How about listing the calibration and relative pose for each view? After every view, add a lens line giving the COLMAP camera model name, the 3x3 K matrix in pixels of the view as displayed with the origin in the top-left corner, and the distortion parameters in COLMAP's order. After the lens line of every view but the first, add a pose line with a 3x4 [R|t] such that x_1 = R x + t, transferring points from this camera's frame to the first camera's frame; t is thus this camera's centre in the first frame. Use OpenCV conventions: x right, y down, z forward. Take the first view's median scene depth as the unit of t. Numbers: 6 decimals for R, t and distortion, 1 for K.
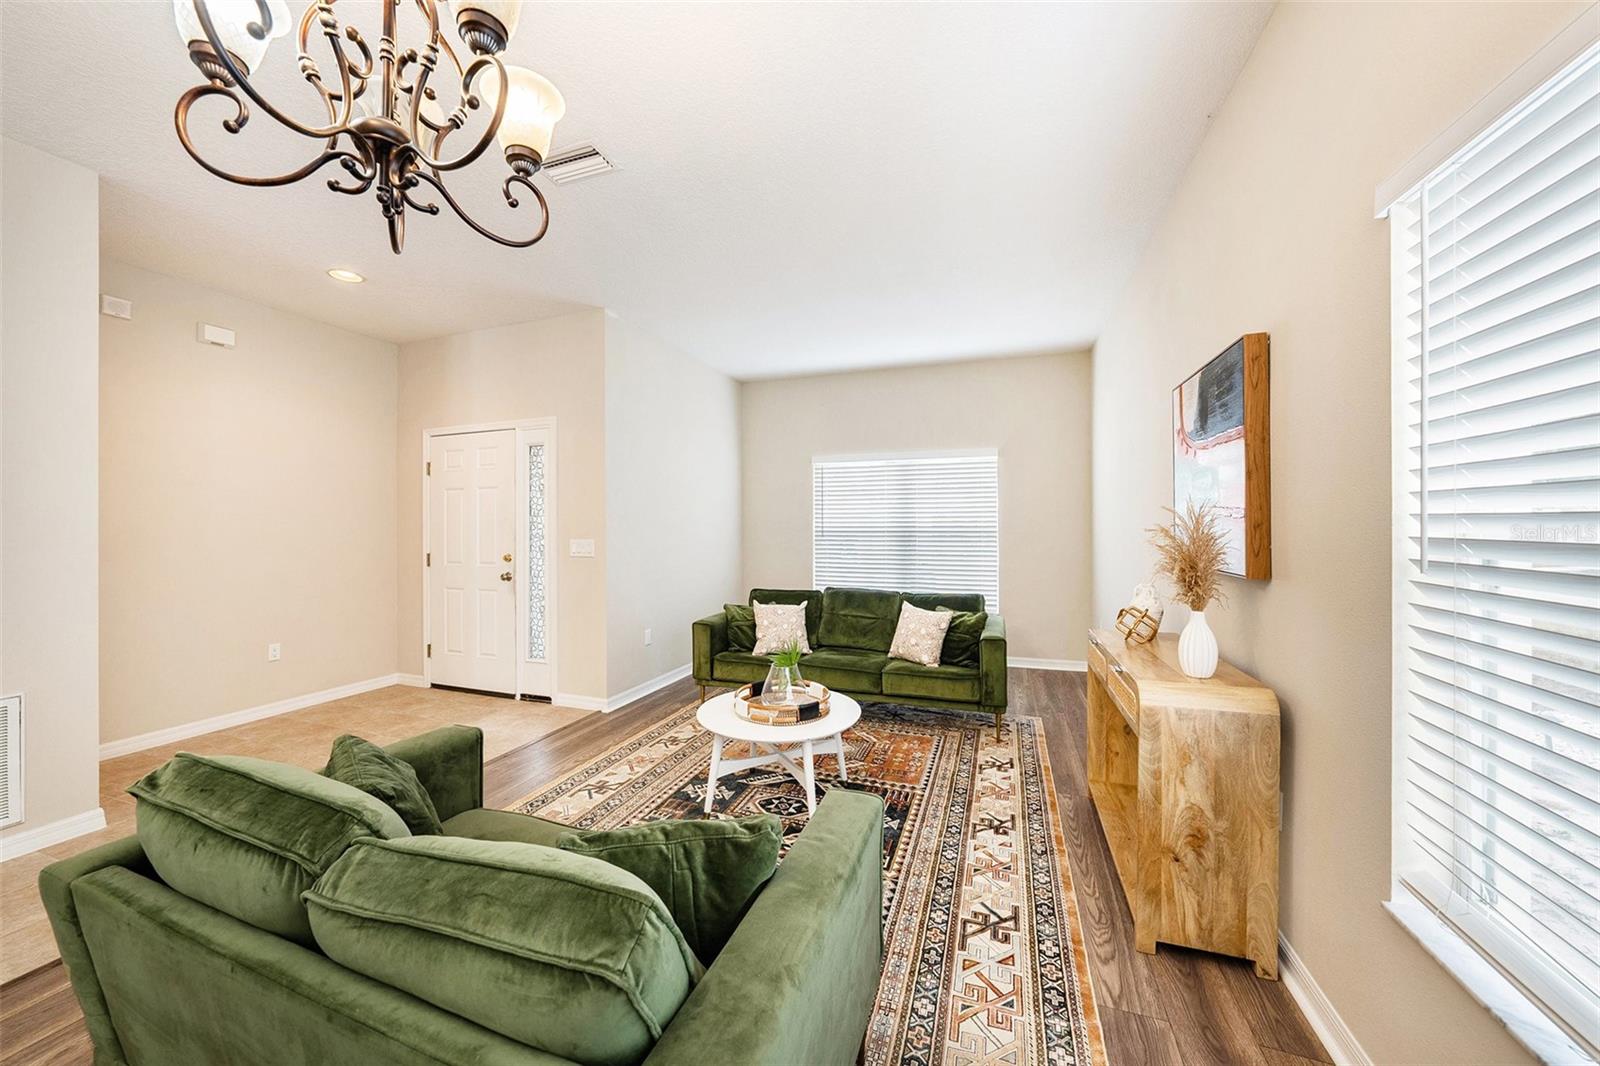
lens RADIAL K [[563.5, 0, 800.0], [0, 563.5, 533.0], [0, 0, 1]] dist [-0.029434, 0.006642]
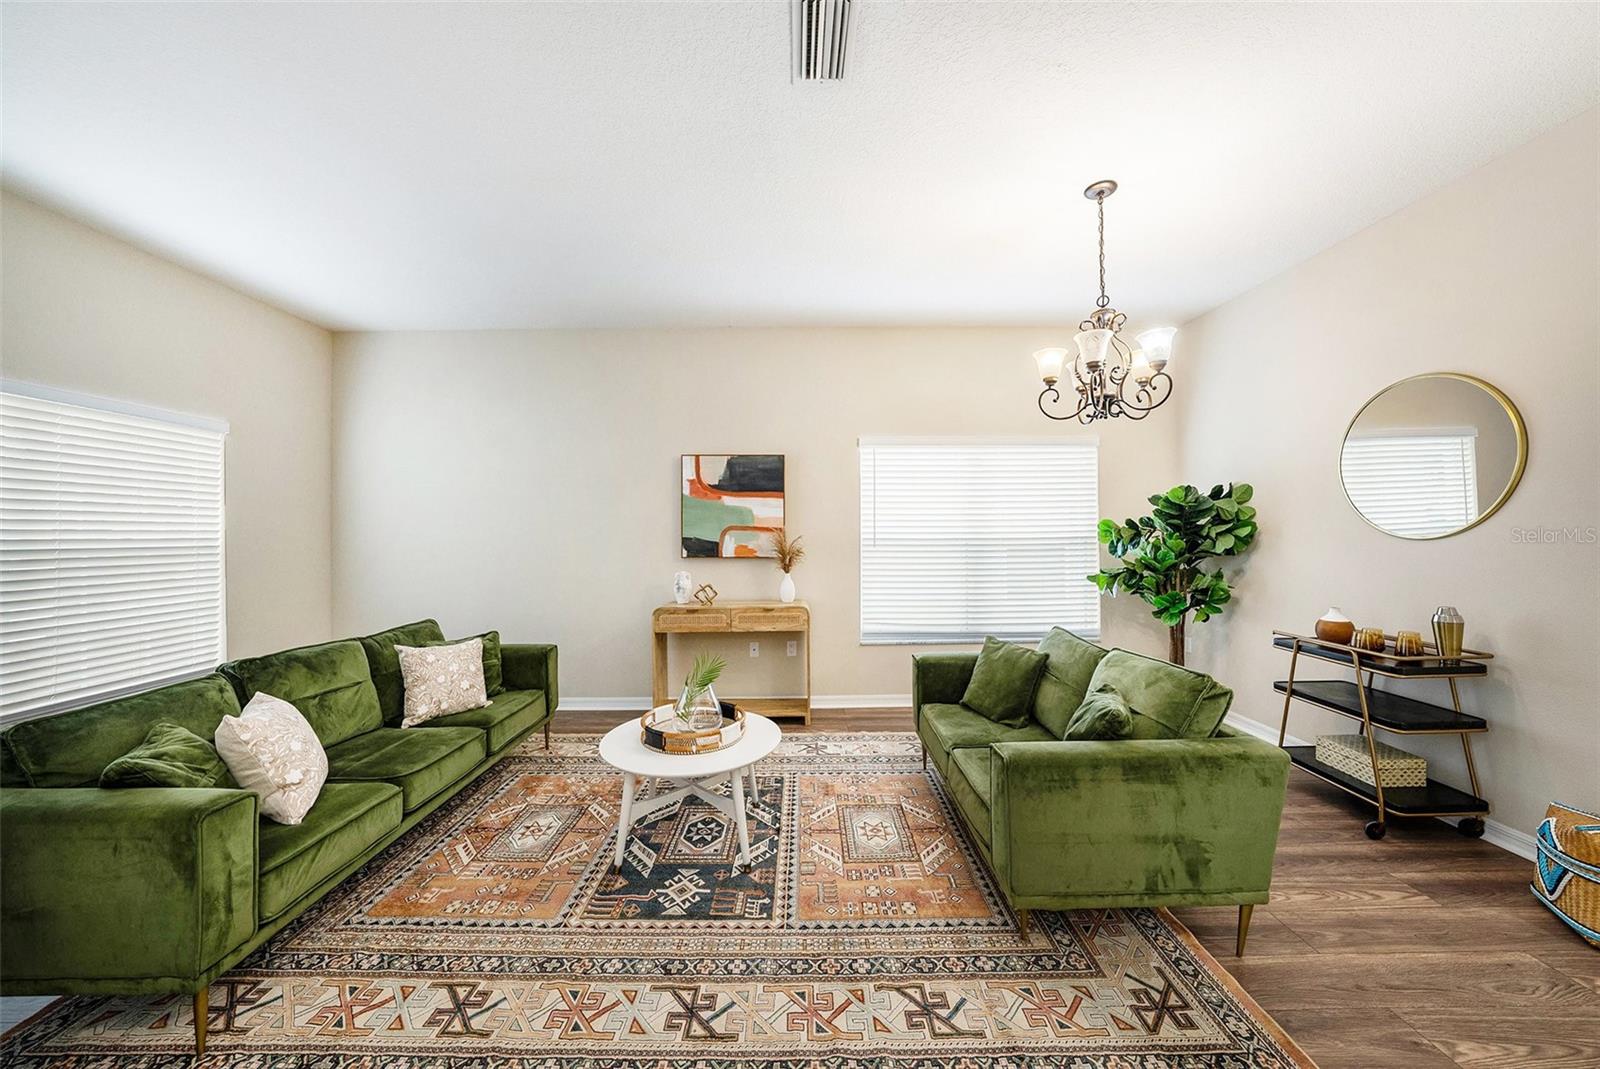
lens RADIAL K [[558.0, 0, 806.4], [0, 558.0, 531.3], [0, 0, 1]] dist [-0.032485, 0.006365]
pose [[-0.344392, 0.007087, 0.938799, -0.801566], [0.020145, 0.999797, -0.000157, -0.013681], [-0.938610, 0.018858, -0.344465, 0.950999]]
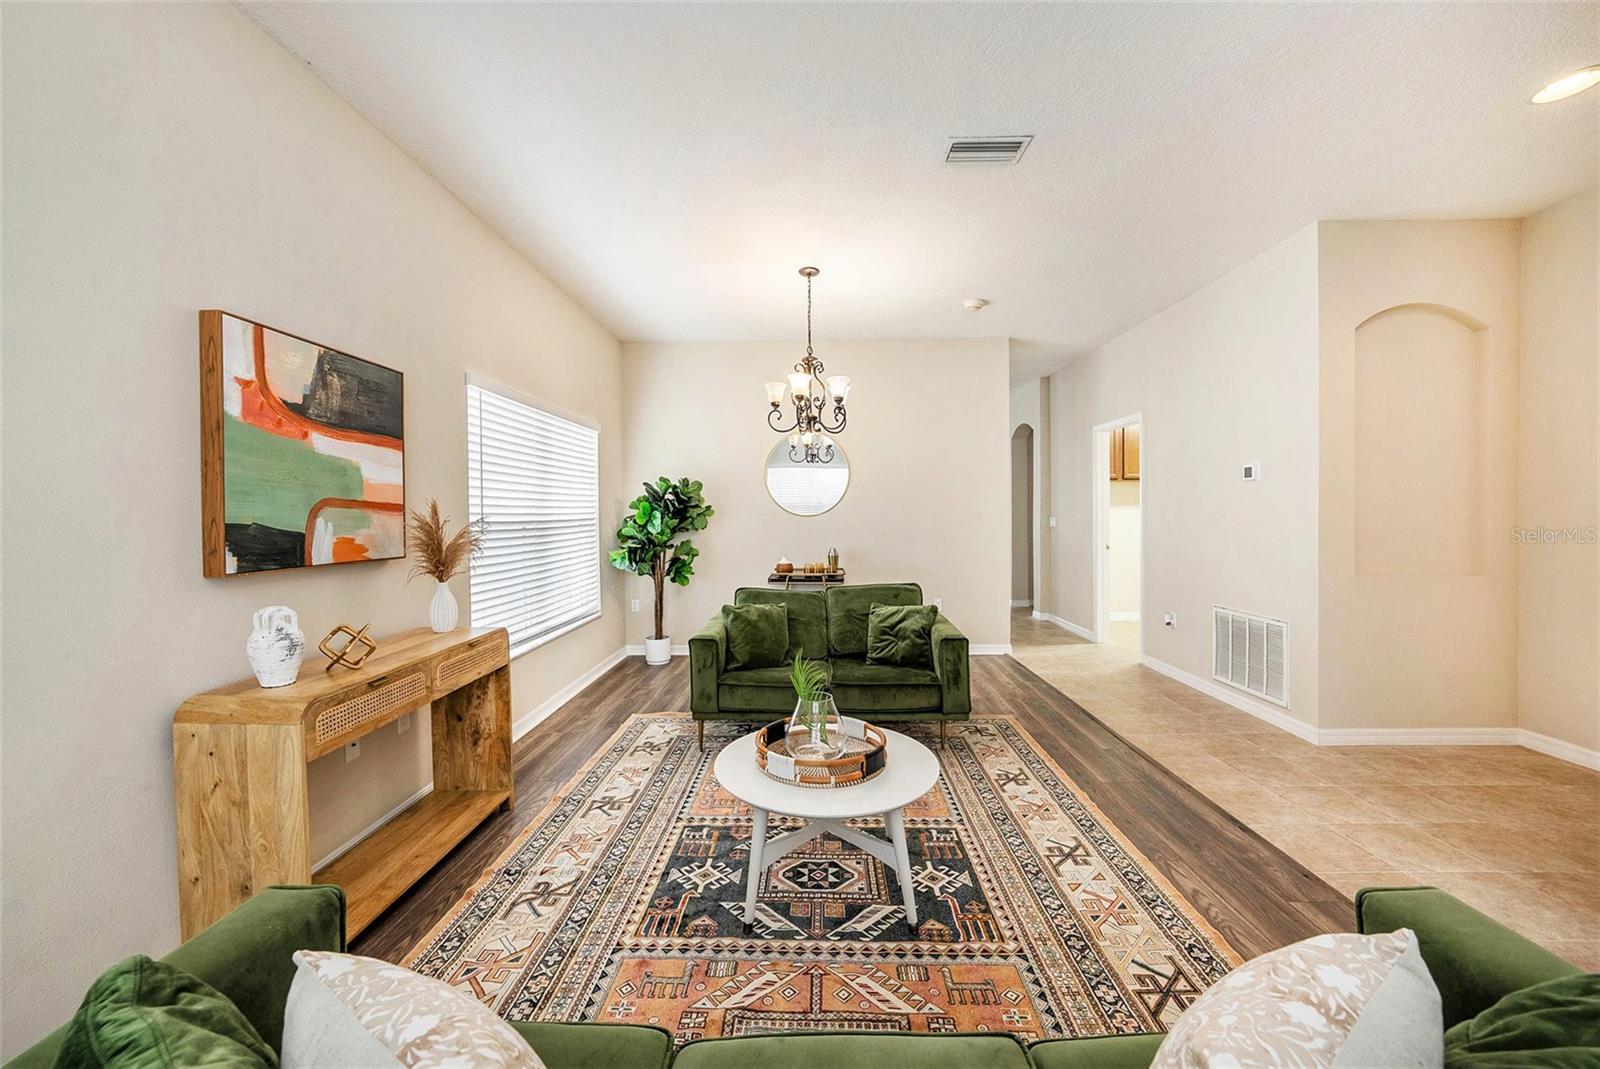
lens RADIAL K [[599.6, 0, 794.7], [0, 599.6, 525.7], [0, 0, 1]] dist [-0.026114, 0.008552]
pose [[-0.952534, 0.022394, -0.303608, 0.197154], [0.012732, 0.999349, 0.033767, -0.014668], [0.304166, 0.028299, -0.952199, 1.448704]]
